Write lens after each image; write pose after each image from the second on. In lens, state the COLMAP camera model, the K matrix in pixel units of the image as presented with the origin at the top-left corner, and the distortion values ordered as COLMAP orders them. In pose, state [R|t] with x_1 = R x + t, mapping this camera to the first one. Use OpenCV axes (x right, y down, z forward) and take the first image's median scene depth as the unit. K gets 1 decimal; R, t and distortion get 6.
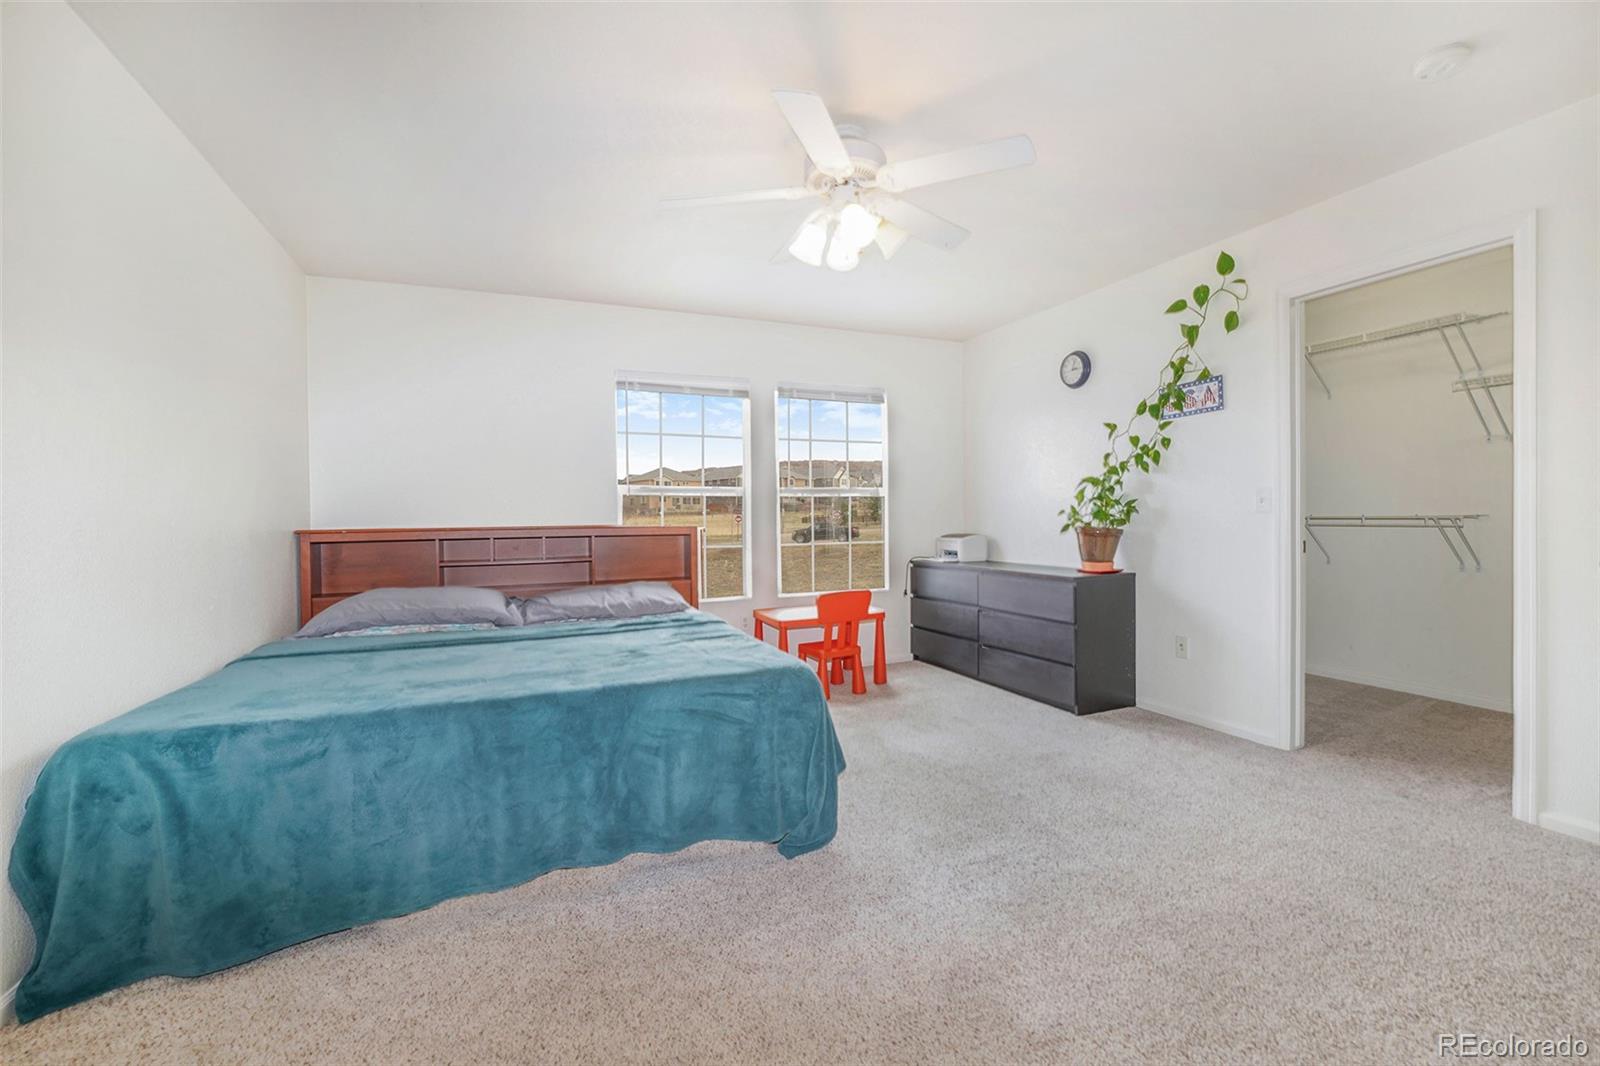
lens RADIAL K [[658.7, 0, 797.8], [0, 658.7, 545.1], [0, 0, 1]] dist [-0.015158, -0.000056]
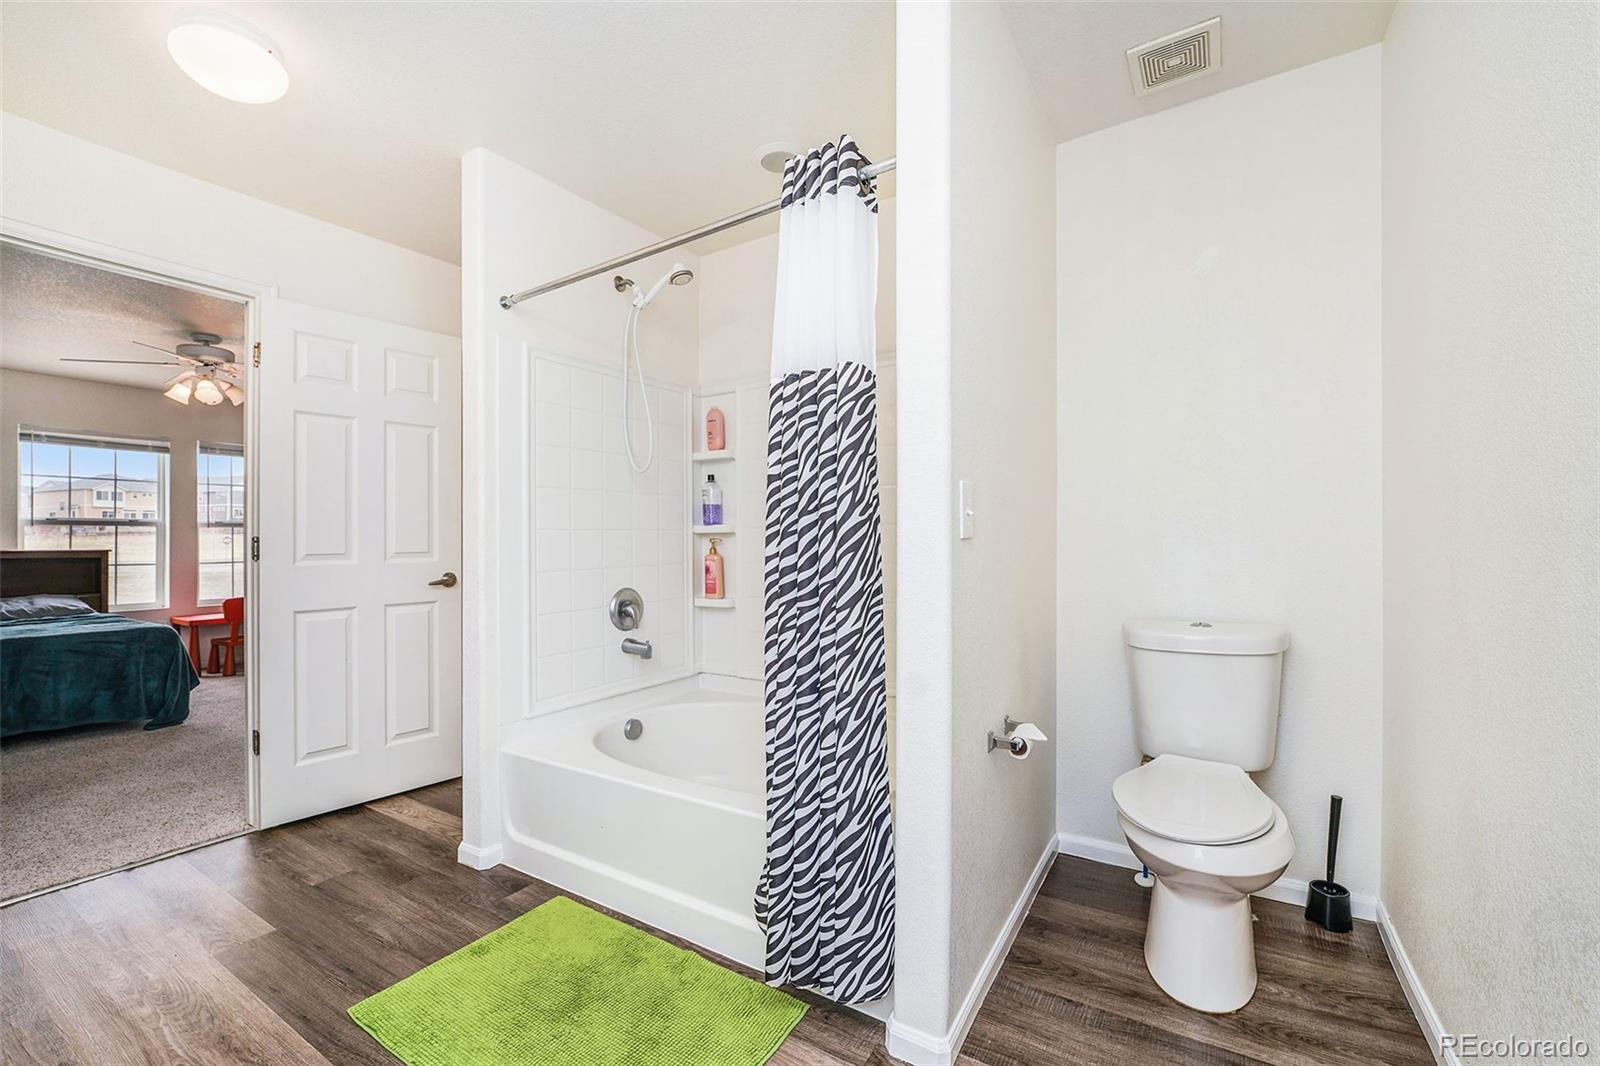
lens RADIAL K [[658.7, 0, 797.8], [0, 658.7, 545.1], [0, 0, 1]] dist [-0.015158, -0.000056]
pose [[0.816381, 0.008321, 0.577453, 0.409927], [0.020845, 0.998820, -0.043863, 0.077271], [-0.577137, 0.047846, 0.815244, -1.527684]]
